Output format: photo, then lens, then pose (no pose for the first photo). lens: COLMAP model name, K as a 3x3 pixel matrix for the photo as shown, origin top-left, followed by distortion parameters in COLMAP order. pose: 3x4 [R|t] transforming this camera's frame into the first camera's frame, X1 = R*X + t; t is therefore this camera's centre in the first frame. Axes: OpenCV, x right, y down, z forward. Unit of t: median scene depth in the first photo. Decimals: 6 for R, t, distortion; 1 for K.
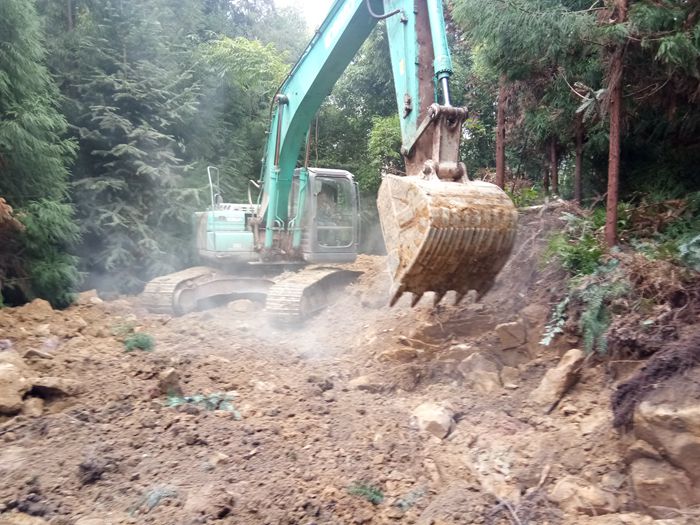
lens RADIAL K [[547.3, 0, 350.0], [0, 547.3, 267.2], [0, 0, 1]] dist [0.107227, -0.136948]
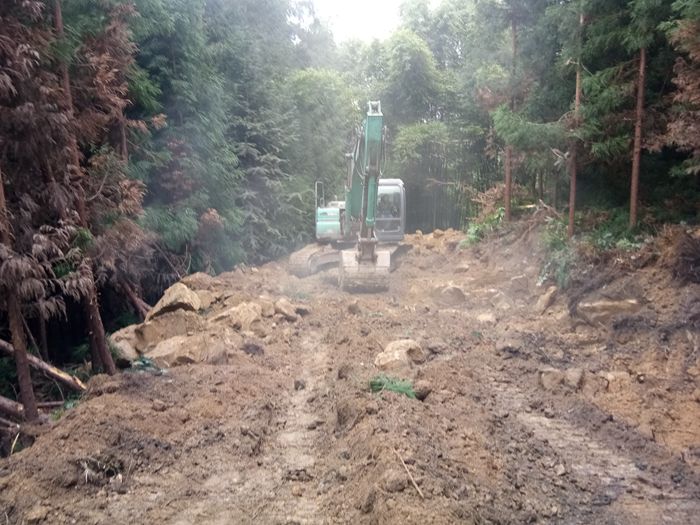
lens RADIAL K [[547.3, 0, 350.0], [0, 547.3, 267.2], [0, 0, 1]] dist [0.107227, -0.136948]
pose [[0.999125, -0.018944, 0.037279, -0.353067], [0.016837, 0.998287, 0.056037, -0.045328], [-0.038276, -0.055360, 0.997733, -0.848818]]
